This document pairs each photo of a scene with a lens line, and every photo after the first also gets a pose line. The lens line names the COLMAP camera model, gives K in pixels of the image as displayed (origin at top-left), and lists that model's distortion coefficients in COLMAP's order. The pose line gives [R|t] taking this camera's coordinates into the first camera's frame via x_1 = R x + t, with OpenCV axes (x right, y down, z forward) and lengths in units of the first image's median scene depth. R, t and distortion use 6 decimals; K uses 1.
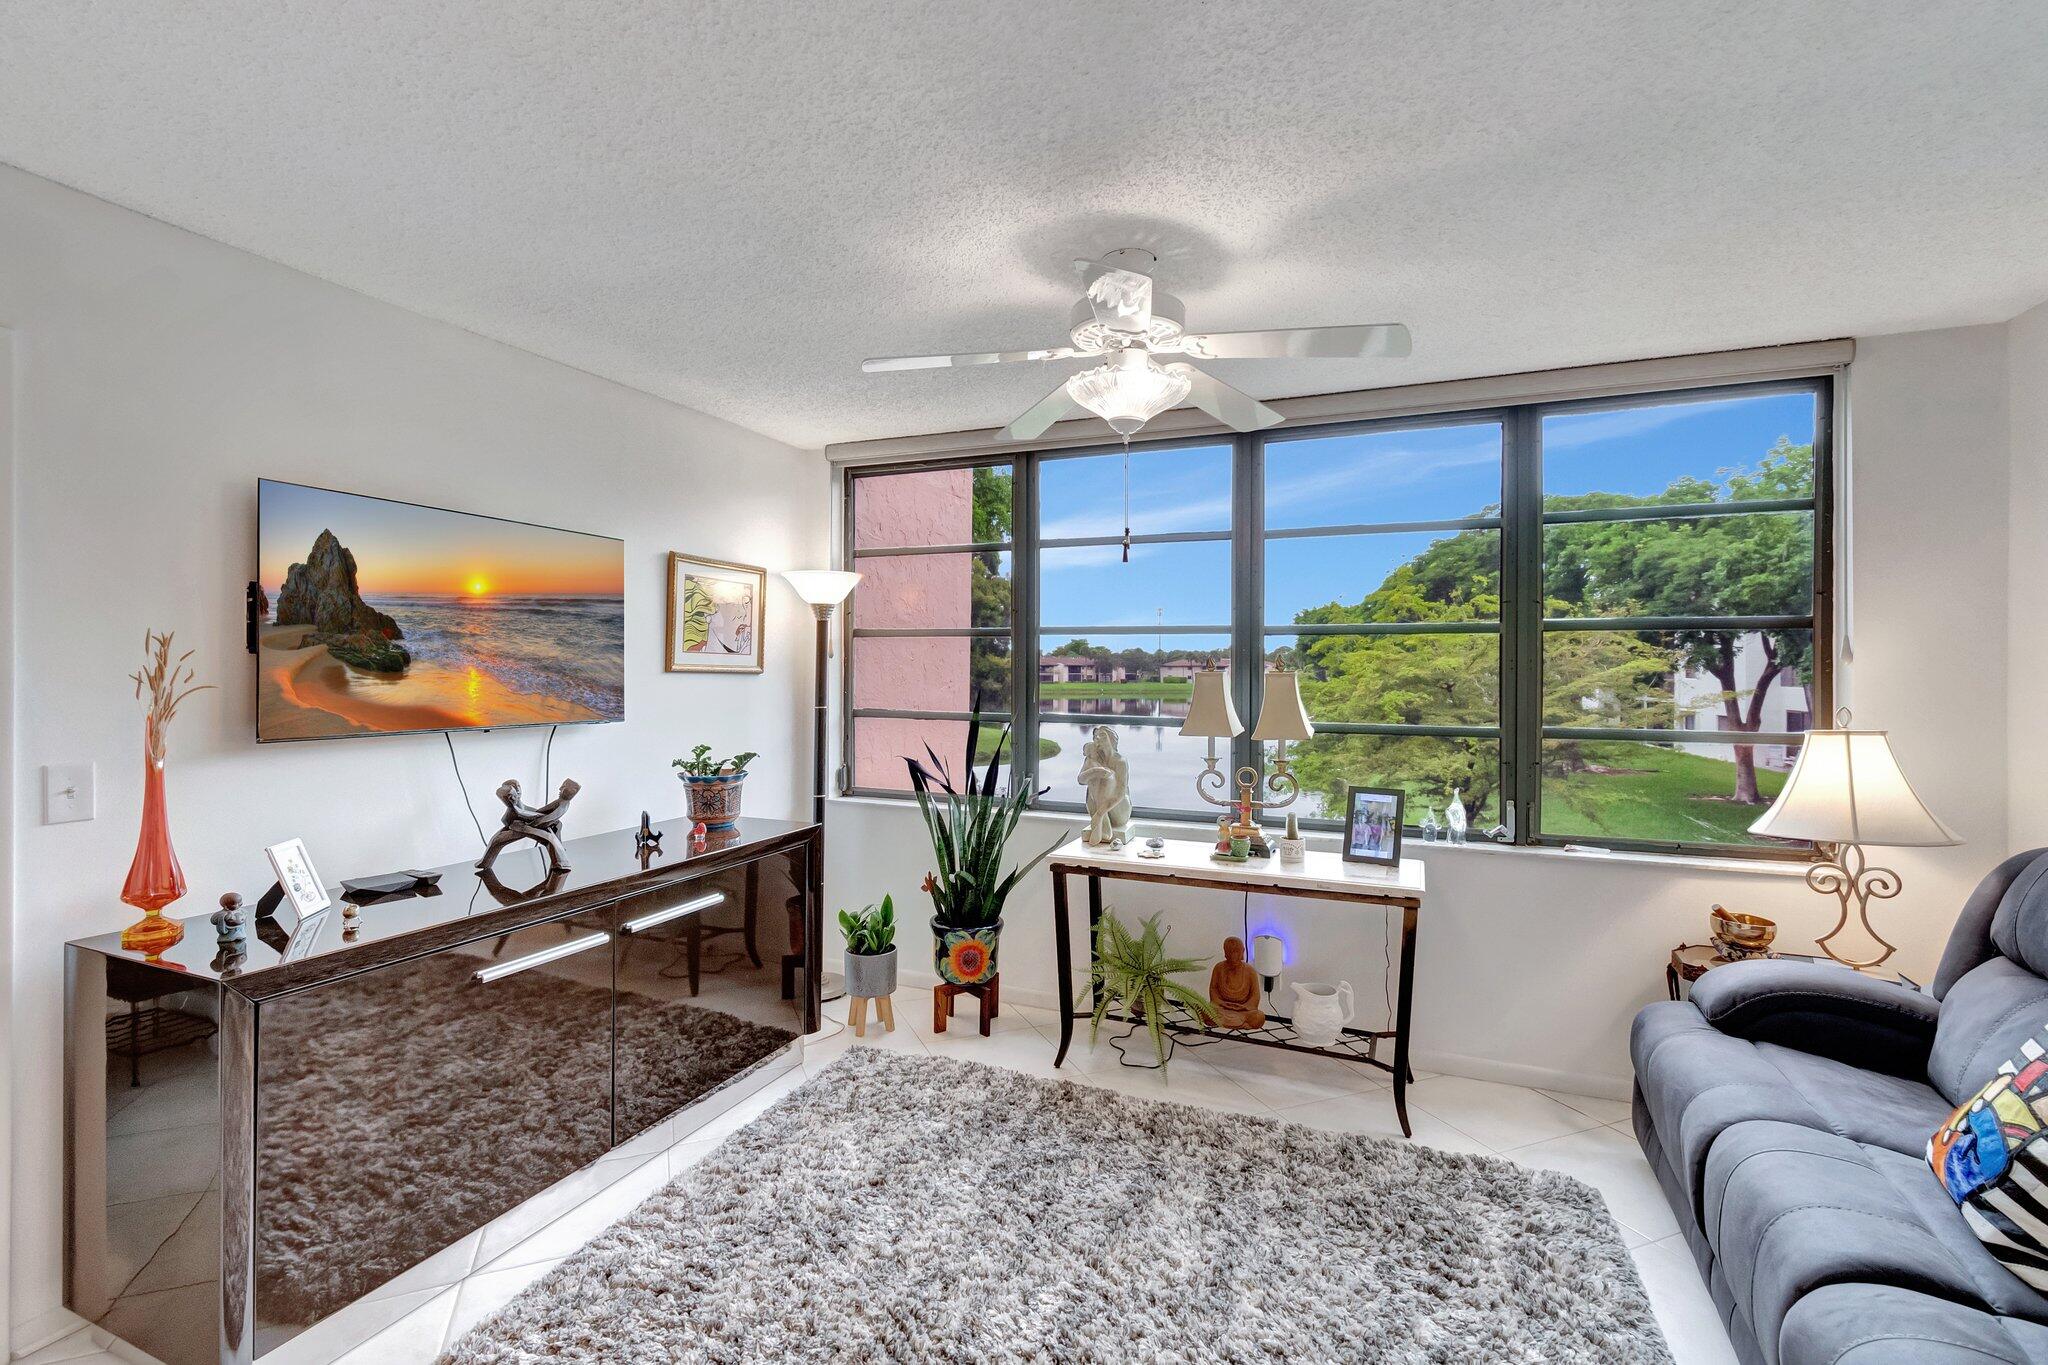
lens RADIAL K [[924.1, 0, 1023.6], [0, 924.1, 656.0], [0, 0, 1]] dist [0.001946, -0.000797]
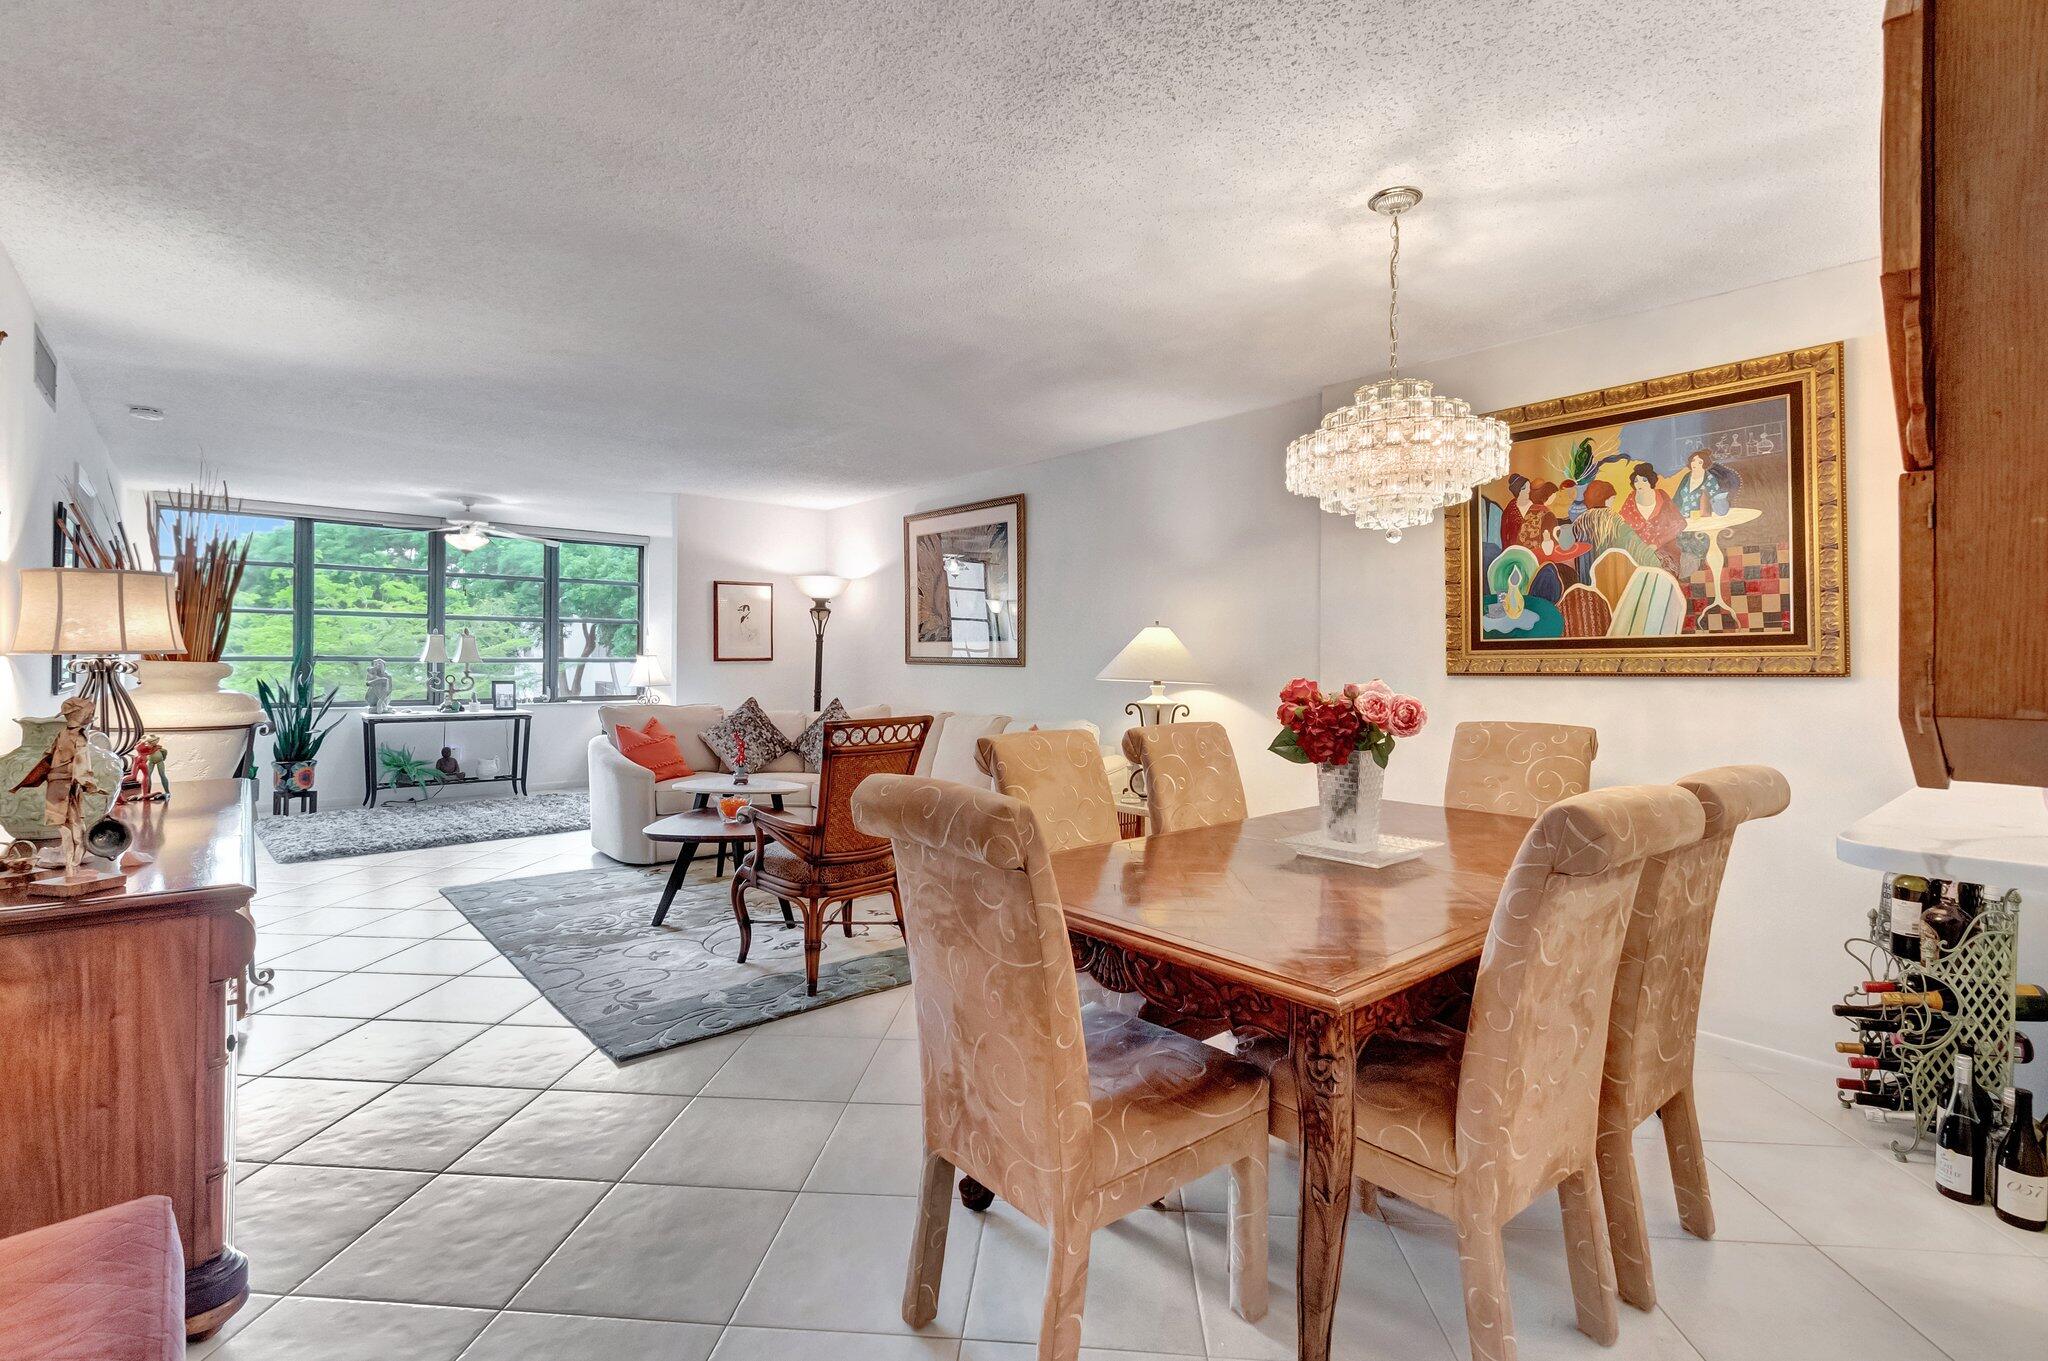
lens RADIAL K [[932.4, 0, 966.7], [0, 932.4, 653.7], [0, 0, 1]] dist [-0.000909, -0.000216]
pose [[0.476540, 0.000768, 0.879153, -1.336960], [-0.016662, 0.999828, 0.008159, 0.024231], [-0.878995, -0.018537, 0.476470, -1.415014]]
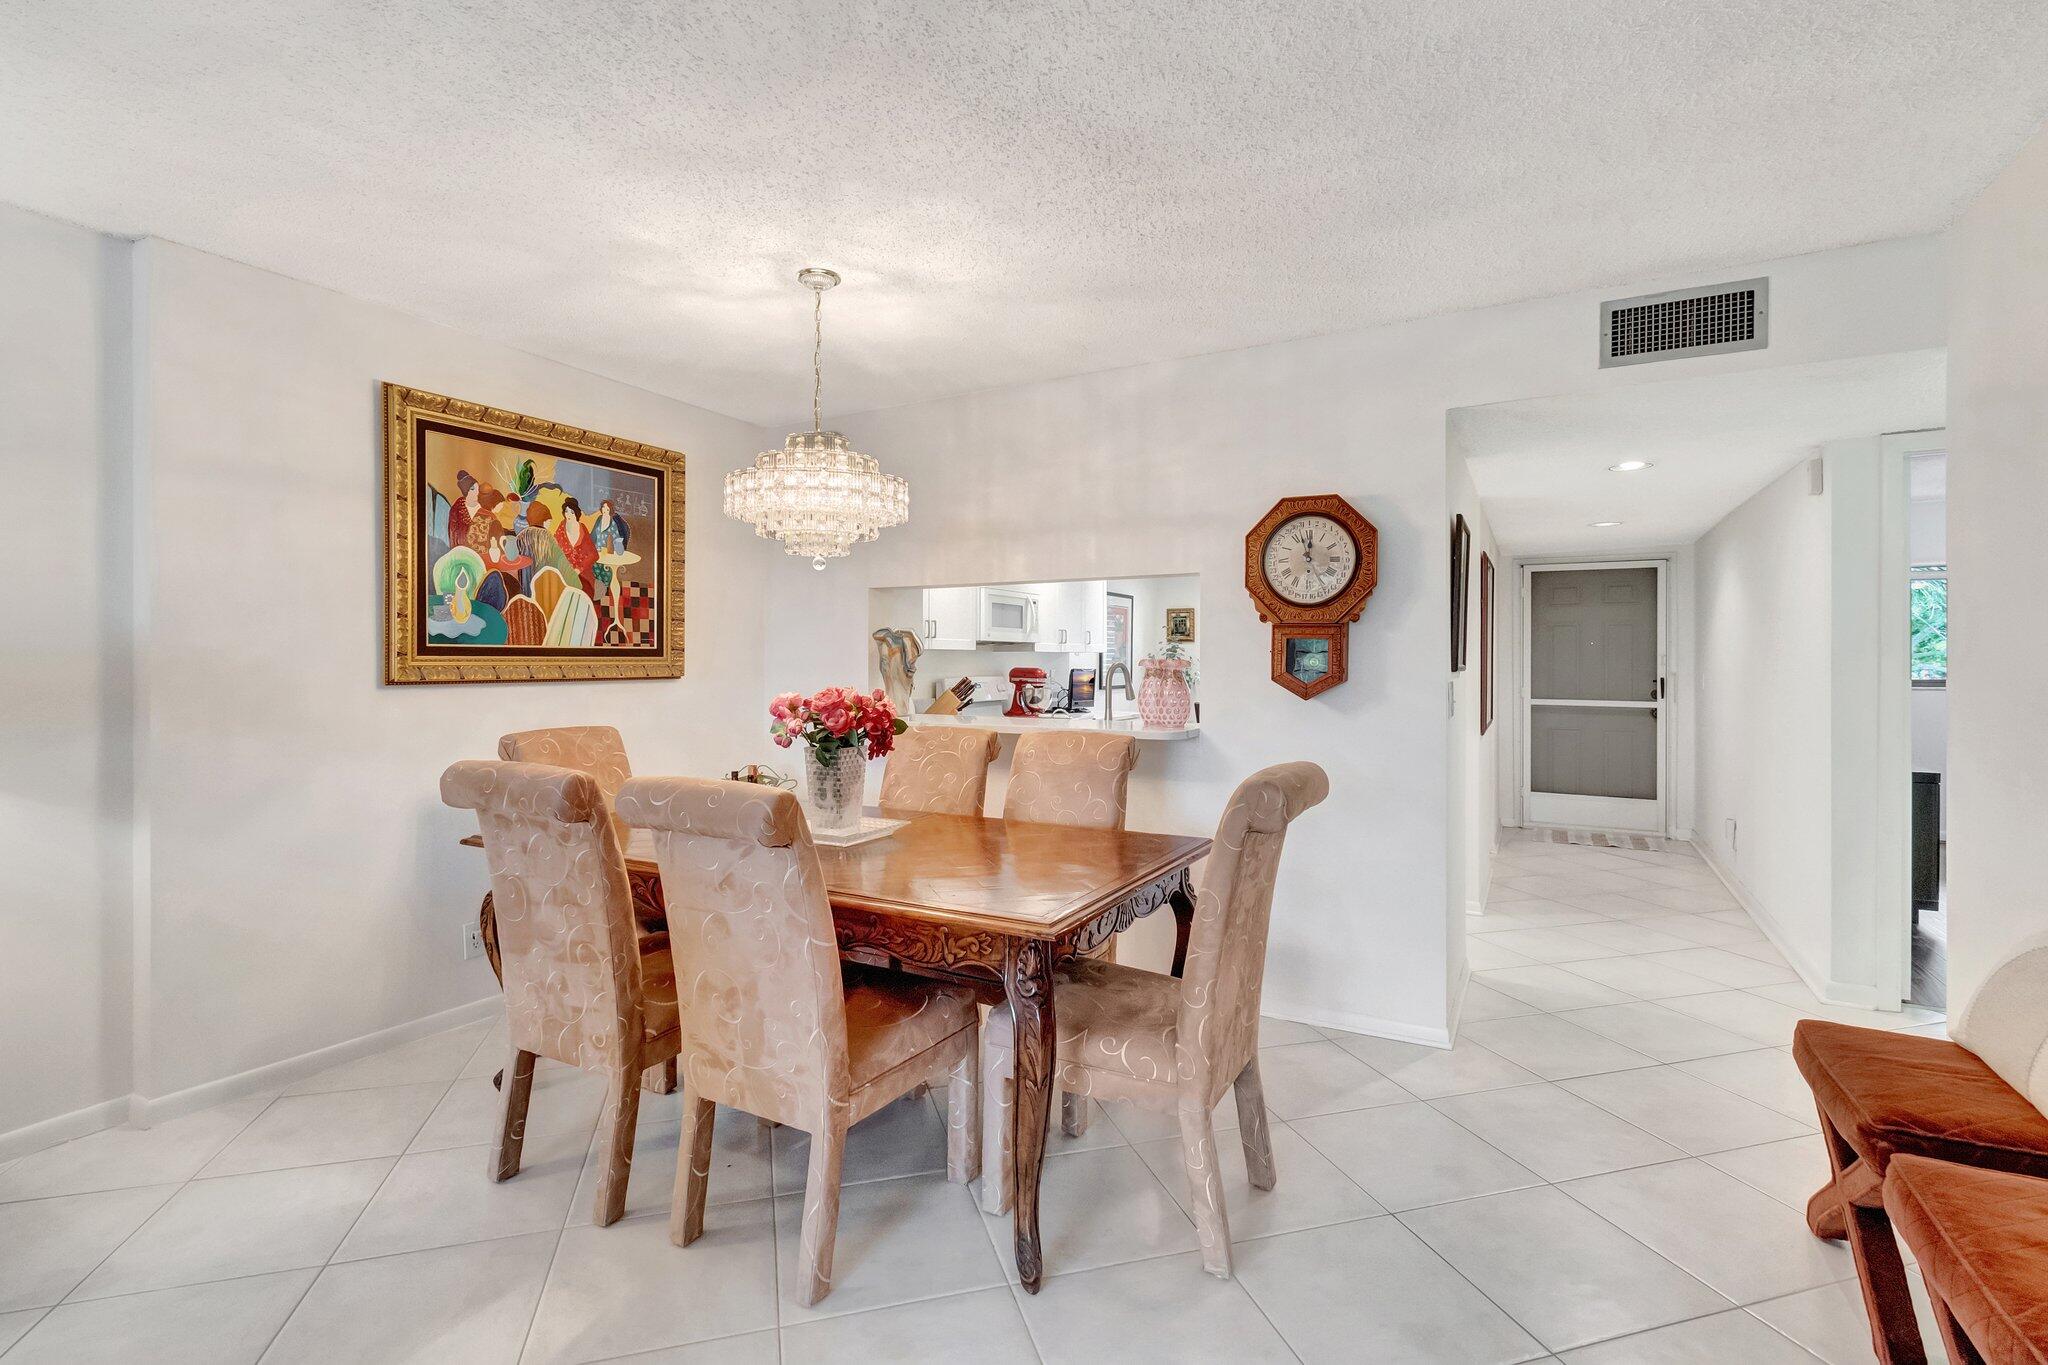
lens RADIAL K [[871.4, 0, 1061.9], [0, 871.4, 670.7], [0, 0, 1]] dist [0.025952, -0.000074]
pose [[-0.995590, 0.000172, 0.093815, -0.842772], [-0.001332, 0.999872, -0.015968, 0.047233], [-0.093806, -0.016023, -0.995462, -0.579438]]
